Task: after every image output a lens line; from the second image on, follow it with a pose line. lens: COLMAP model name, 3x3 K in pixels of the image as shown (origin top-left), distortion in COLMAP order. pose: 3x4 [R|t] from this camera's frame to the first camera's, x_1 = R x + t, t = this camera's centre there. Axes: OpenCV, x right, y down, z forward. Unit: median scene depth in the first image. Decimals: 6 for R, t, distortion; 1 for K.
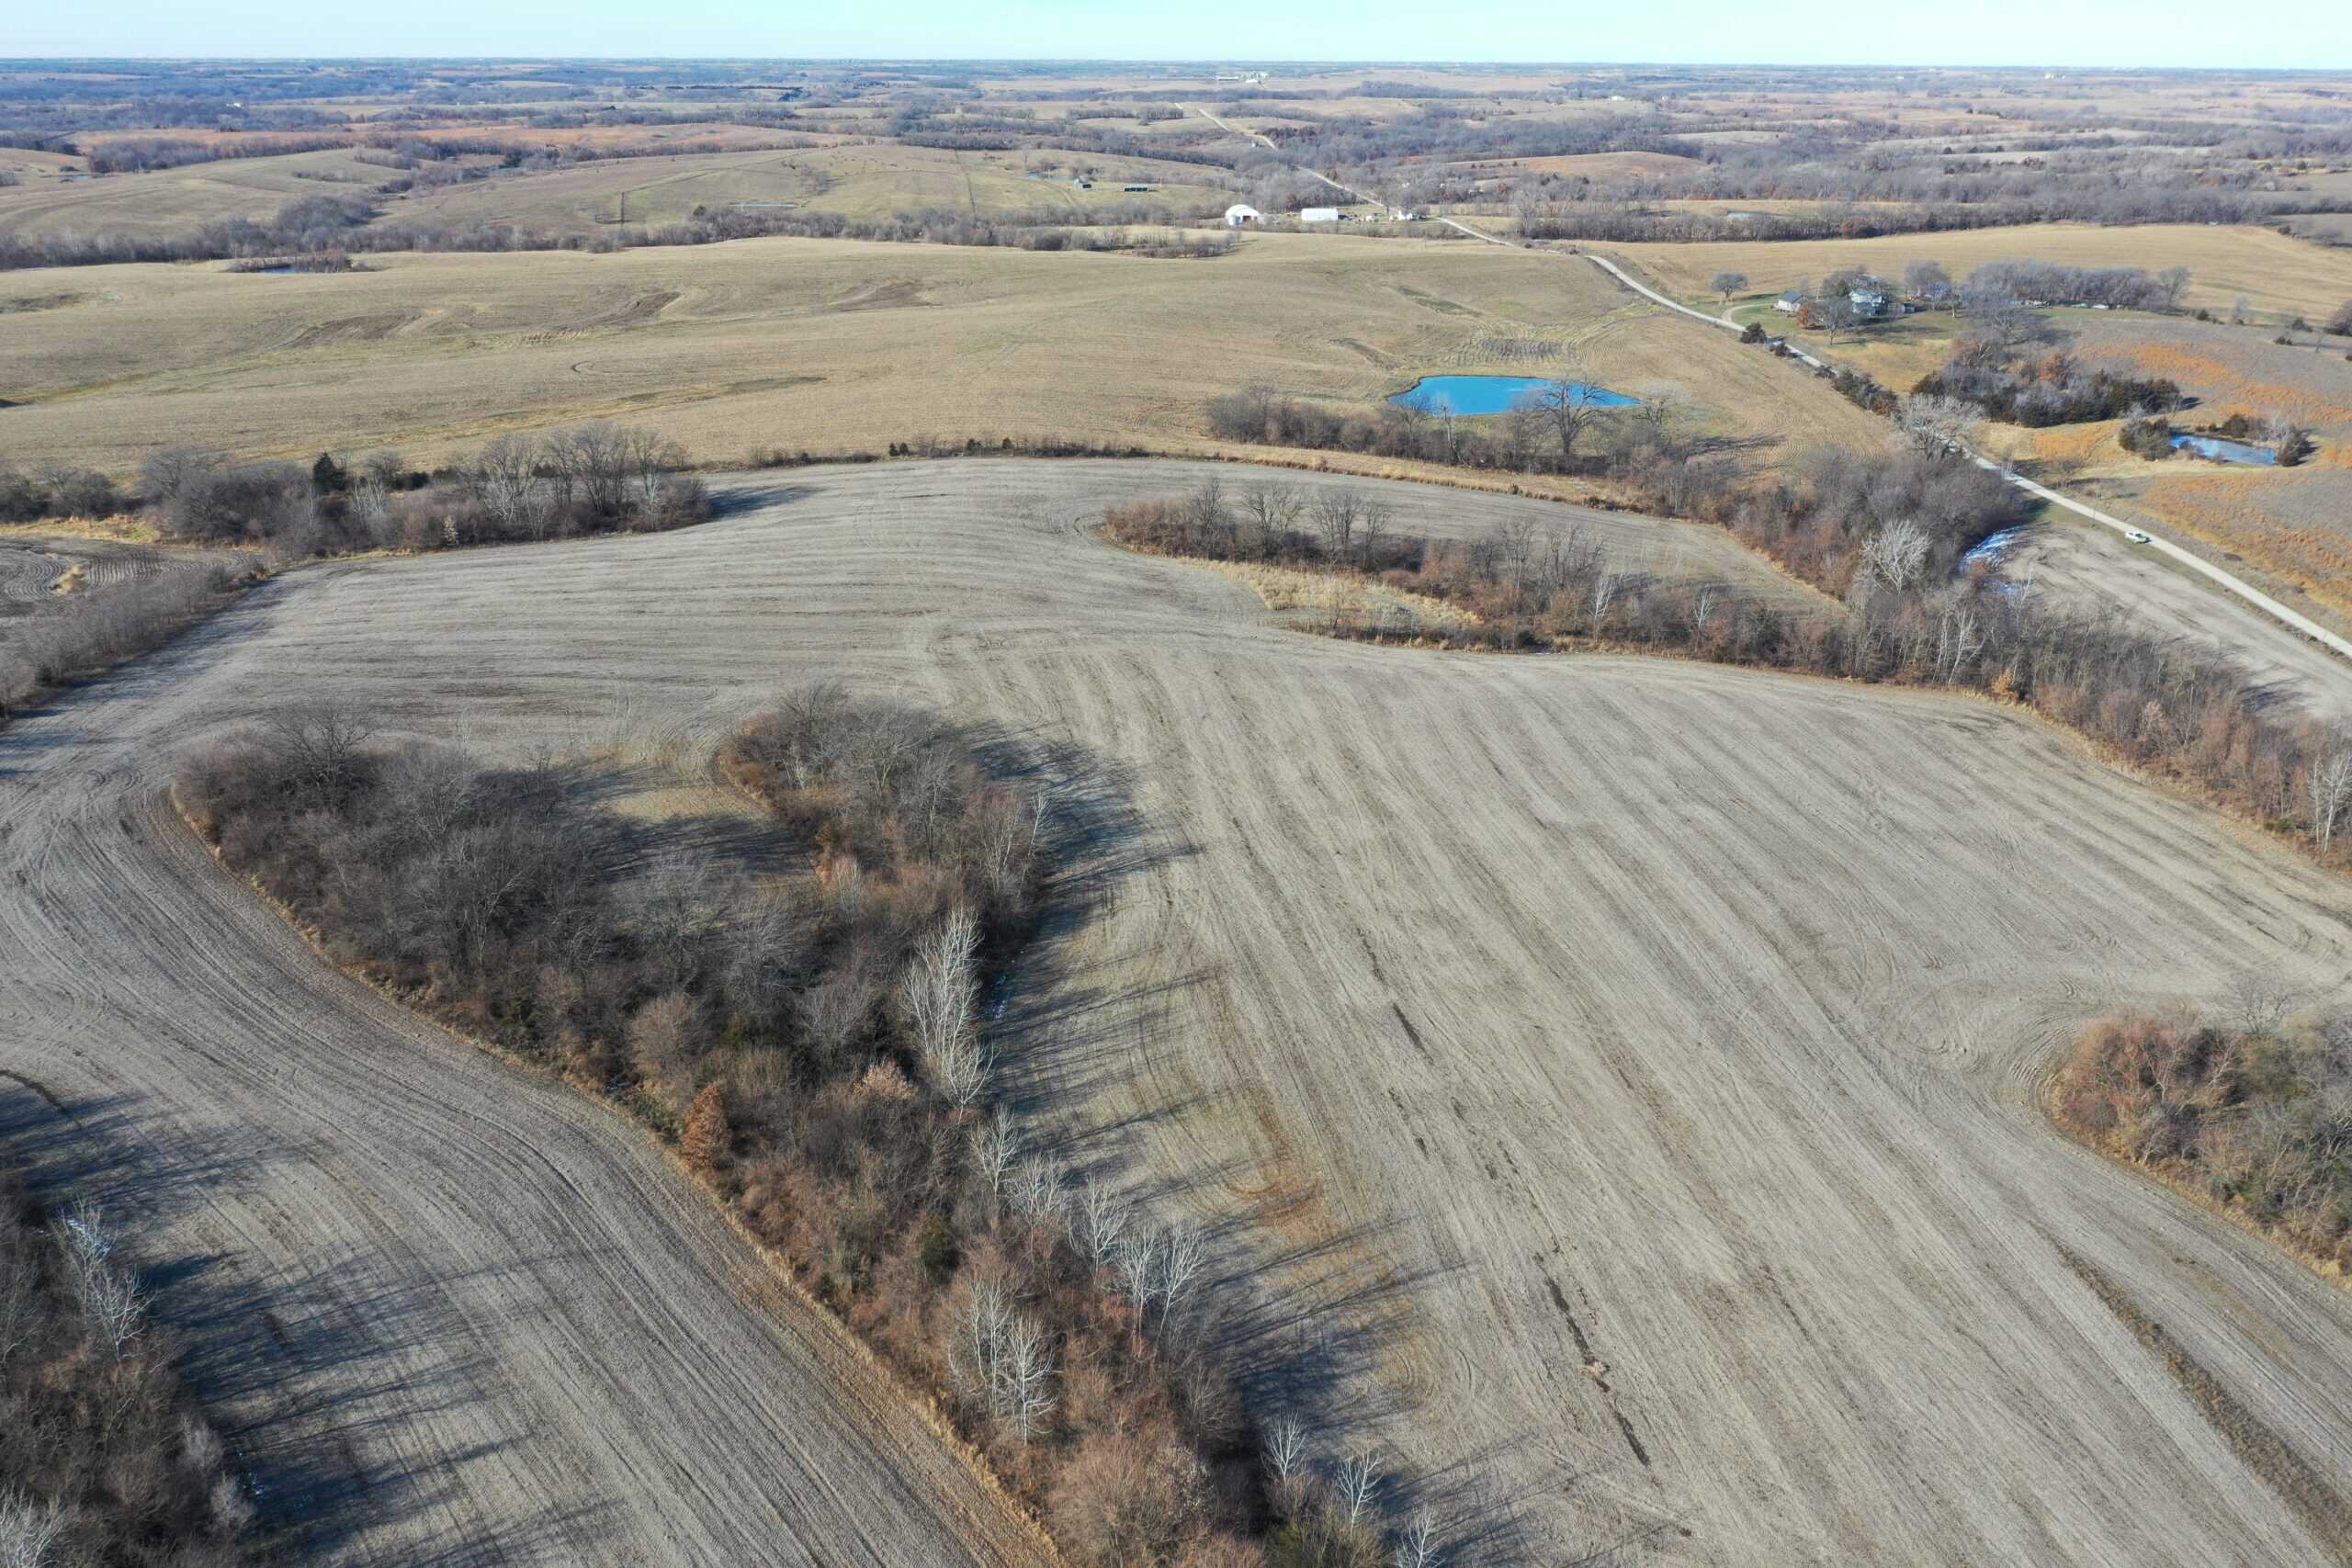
lens RADIAL K [[1861.2, 0, 1176.4], [0, 1861.2, 777.2], [0, 0, 1]] dist [-0.005134, -0.005053]
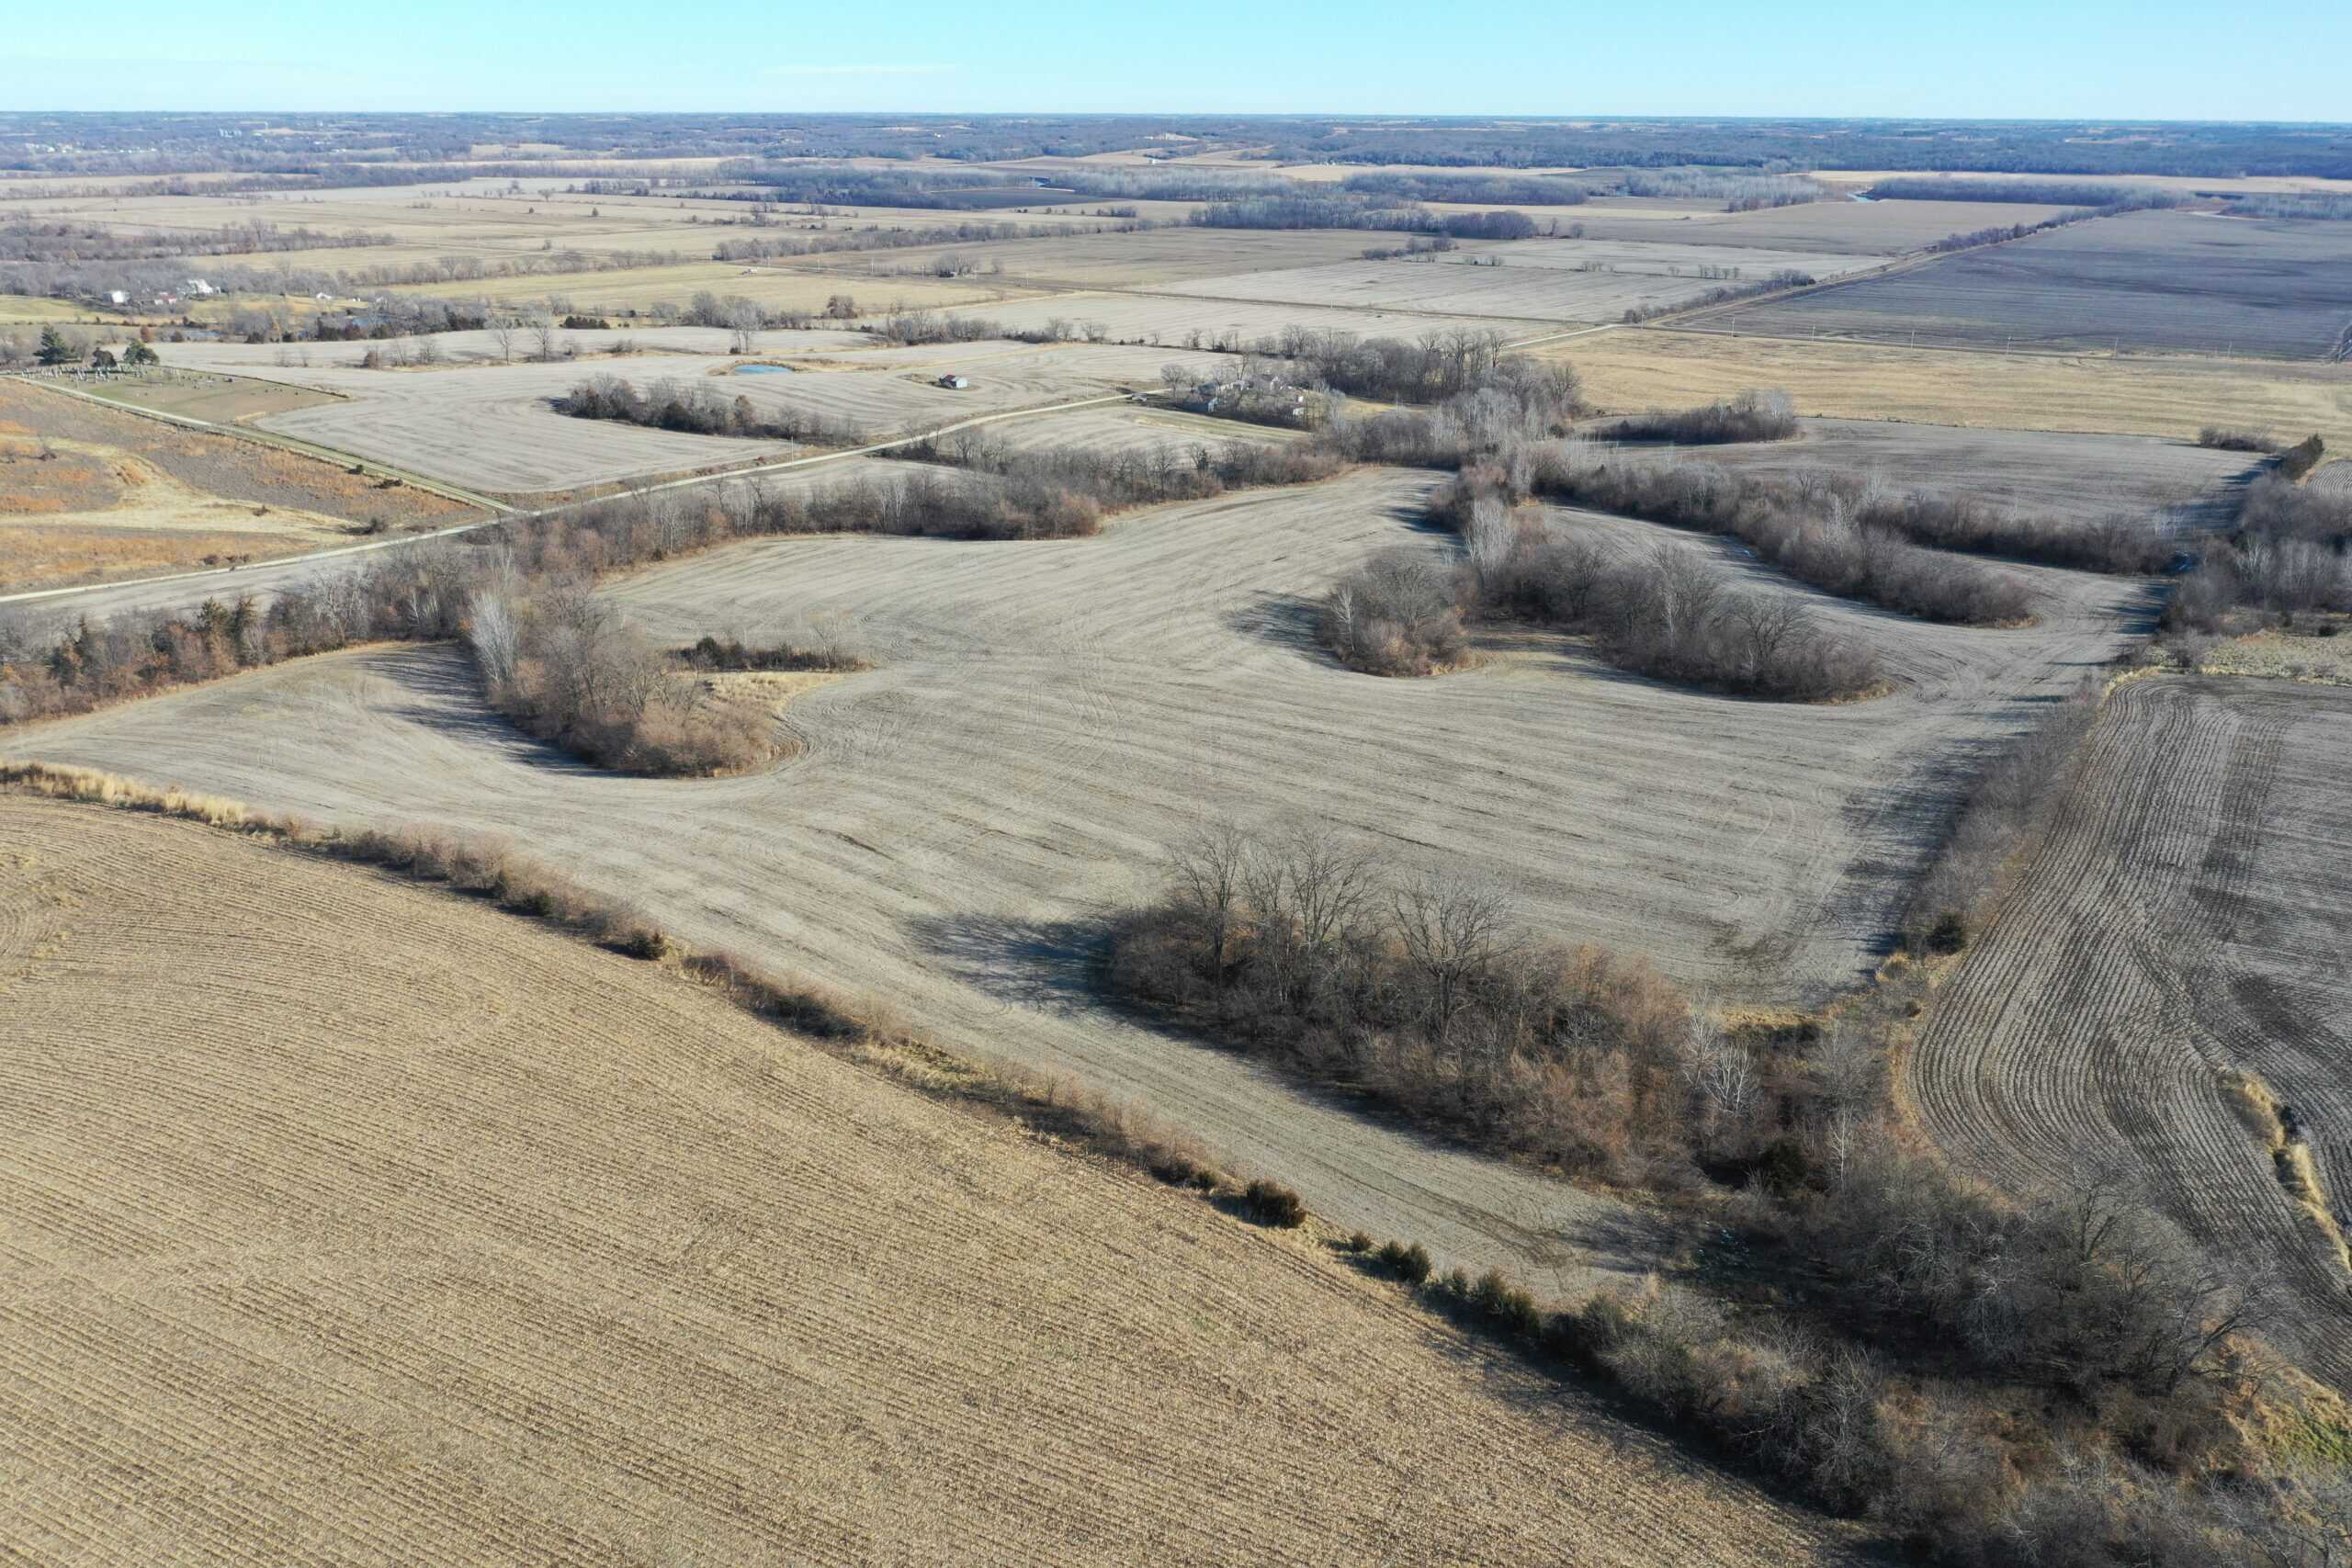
lens RADIAL K [[1861.2, 0, 1156.1], [0, 1861.2, 766.2], [0, 0, 1]] dist [-0.005134, -0.005053]
pose [[-0.776973, -0.218372, 0.590447, -0.763648], [0.219882, 0.784705, 0.579560, -0.671493], [-0.589886, 0.580131, -0.561678, 1.702888]]
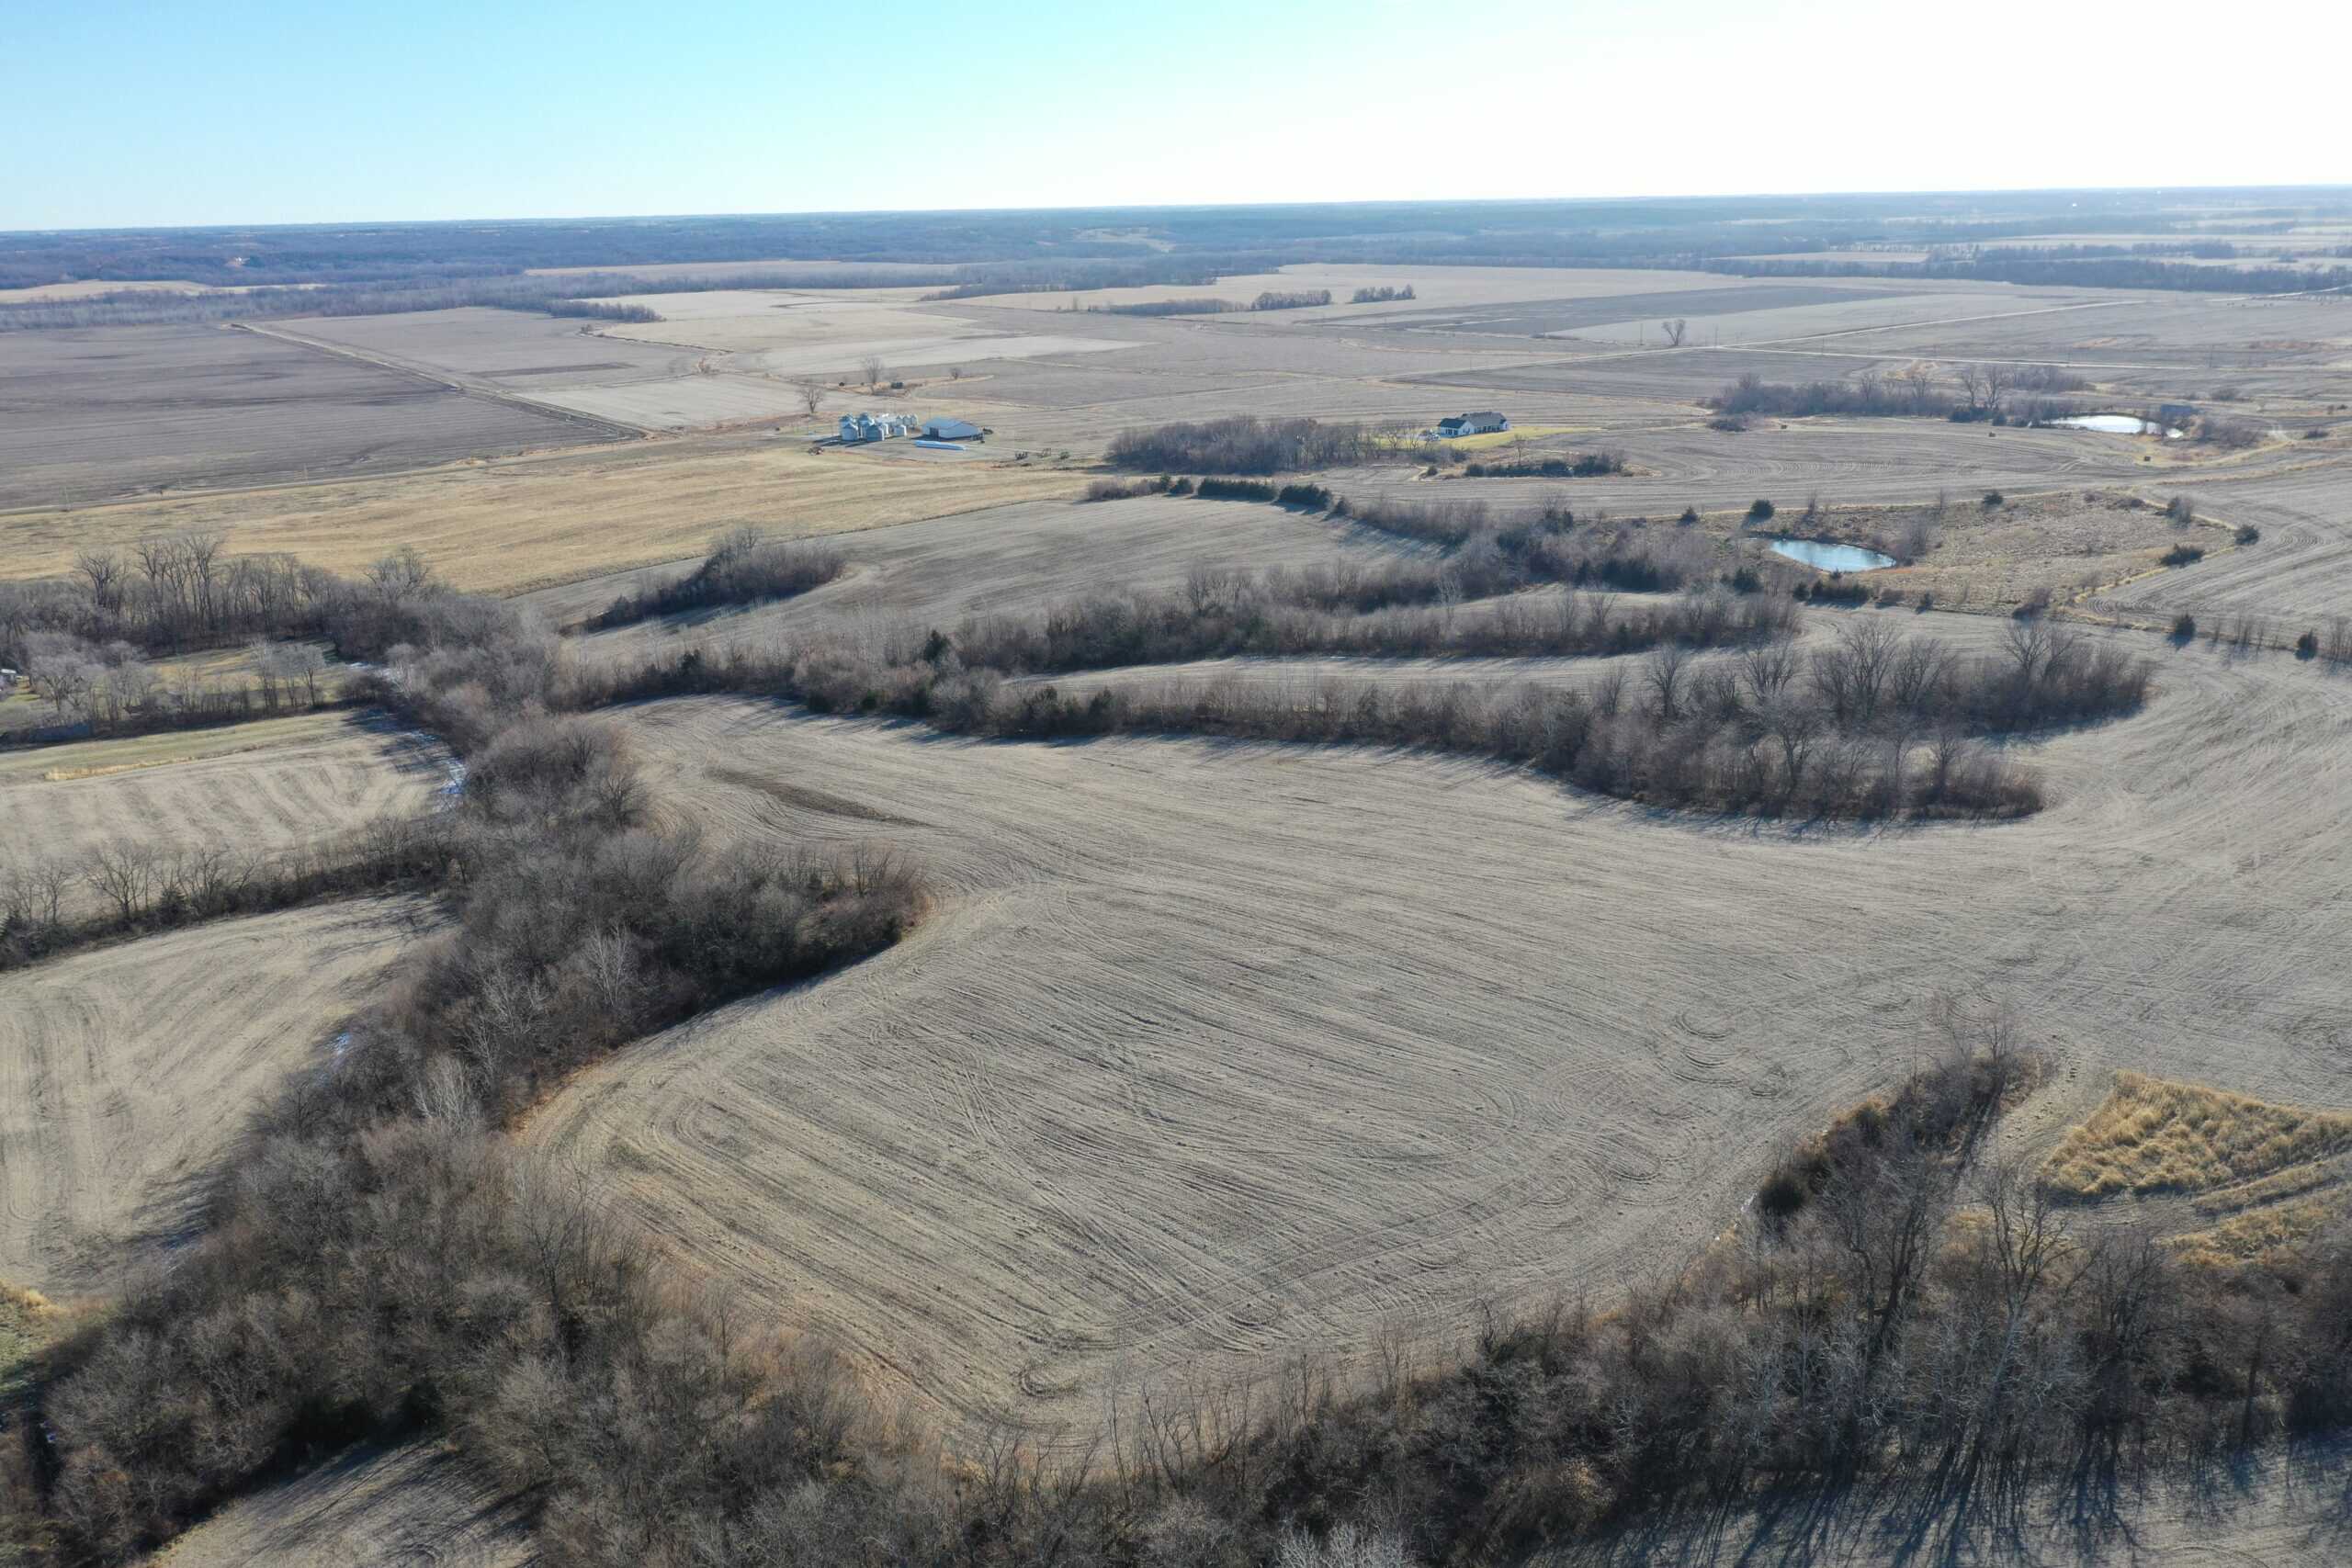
lens RADIAL K [[1861.2, 0, 1167.6], [0, 1861.2, 773.0], [0, 0, 1]] dist [-0.005134, -0.005053]
pose [[-0.860988, 0.161854, -0.482186, 0.690433], [-0.169585, 0.802421, 0.572155, -0.537760], [0.479522, 0.574390, -0.663427, 1.383026]]
